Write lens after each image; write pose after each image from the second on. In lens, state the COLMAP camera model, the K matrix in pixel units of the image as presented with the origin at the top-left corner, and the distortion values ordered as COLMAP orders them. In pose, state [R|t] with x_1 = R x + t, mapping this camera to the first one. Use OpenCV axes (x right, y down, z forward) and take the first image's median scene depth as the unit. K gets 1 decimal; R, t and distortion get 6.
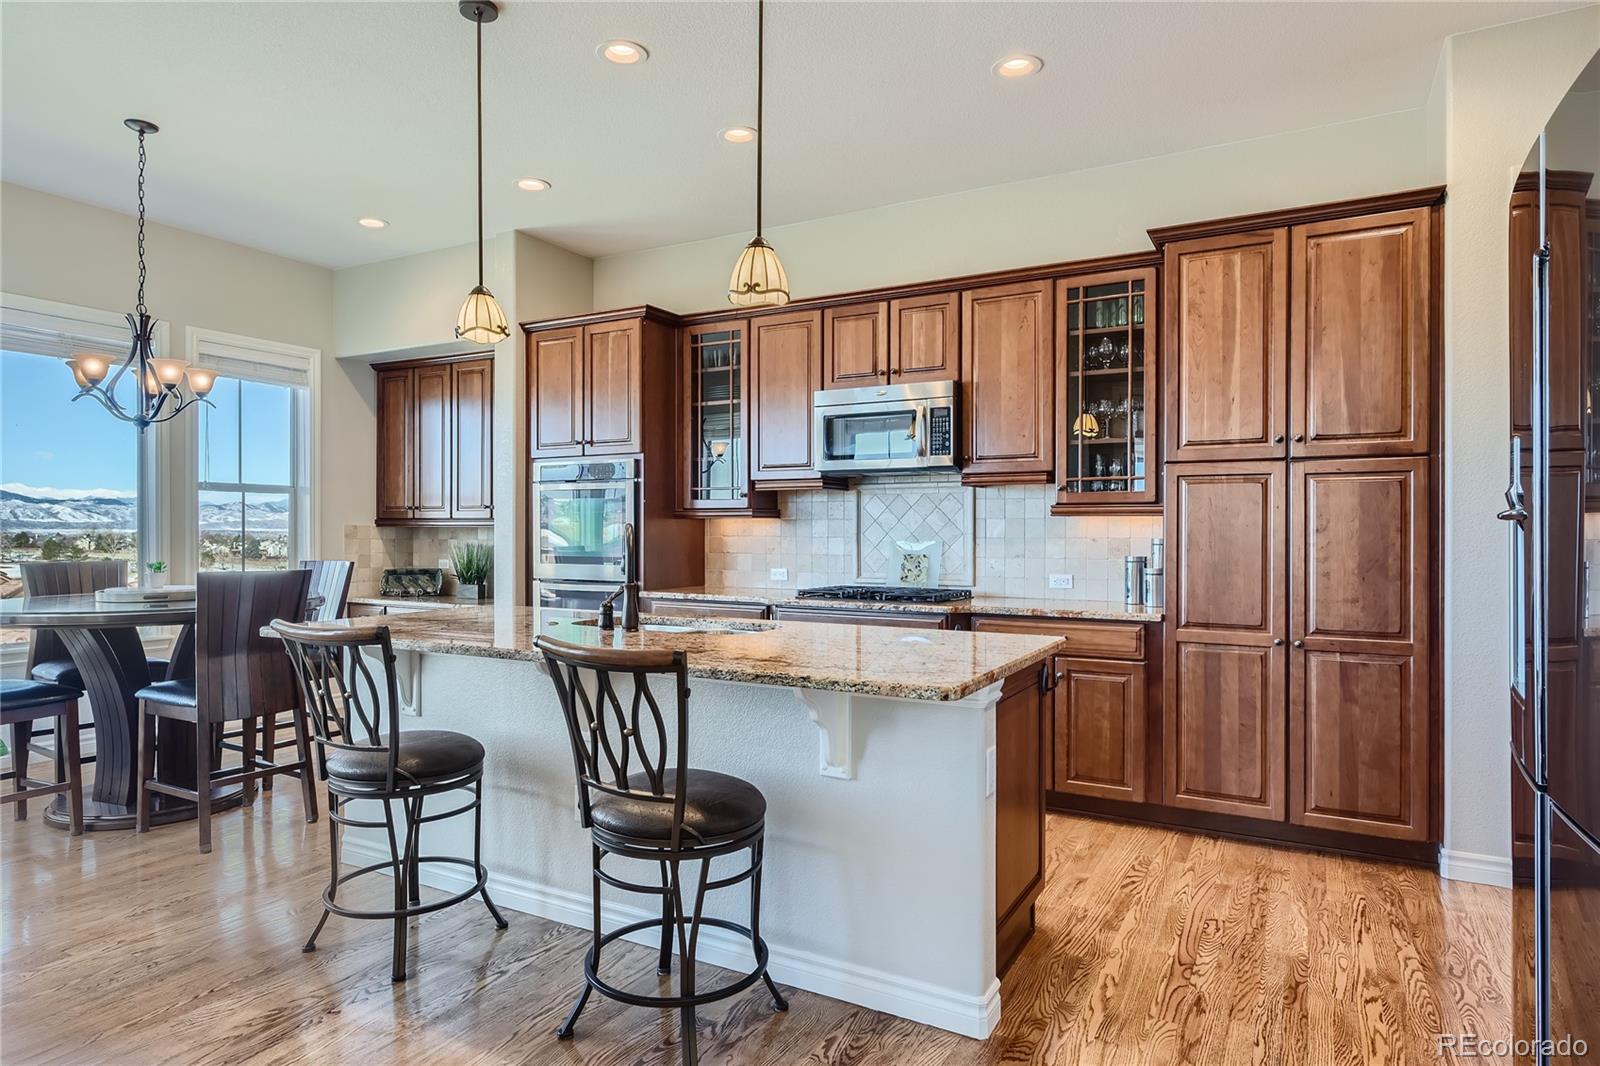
lens RADIAL K [[962.0, 0, 800.7], [0, 962.0, 533.7], [0, 0, 1]] dist [-0.002345, -0.000832]
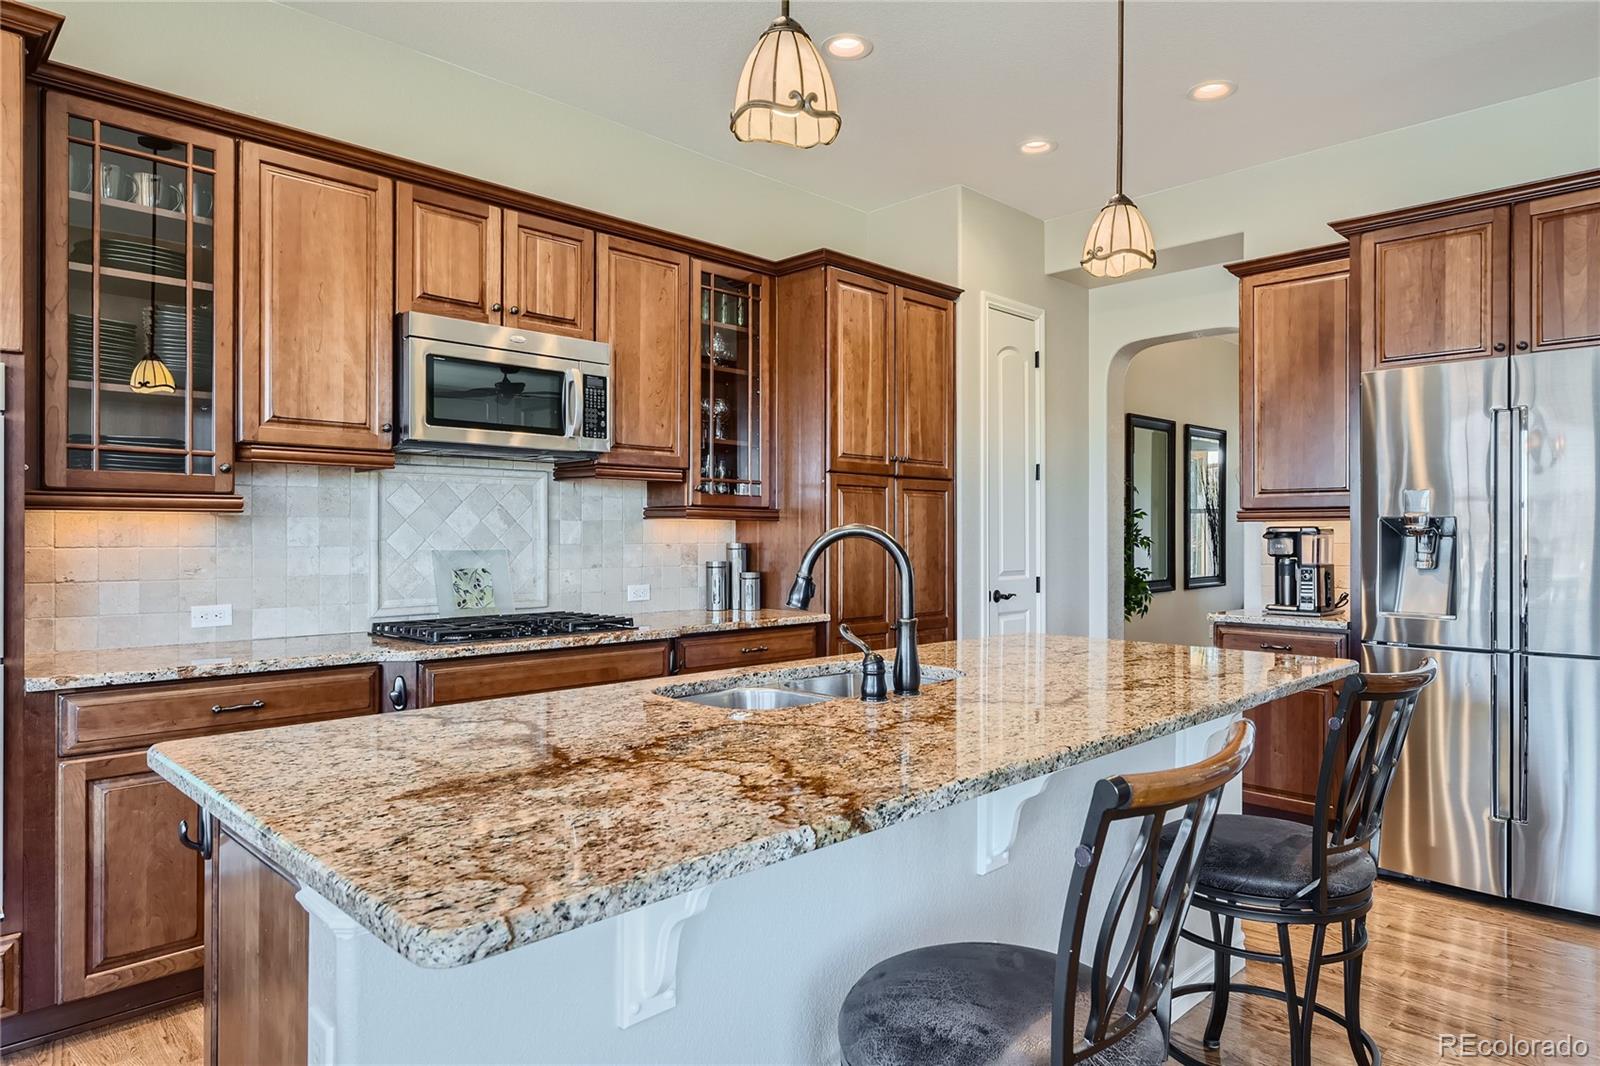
lens RADIAL K [[962.0, 0, 800.6], [0, 962.0, 529.8], [0, 0, 1]] dist [-0.002345, -0.000832]
pose [[0.255153, 0.001747, 0.966899, -0.541360], [0.000318, 0.999998, -0.001891, -0.006390], [-0.966901, 0.000790, 0.255152, 0.627381]]
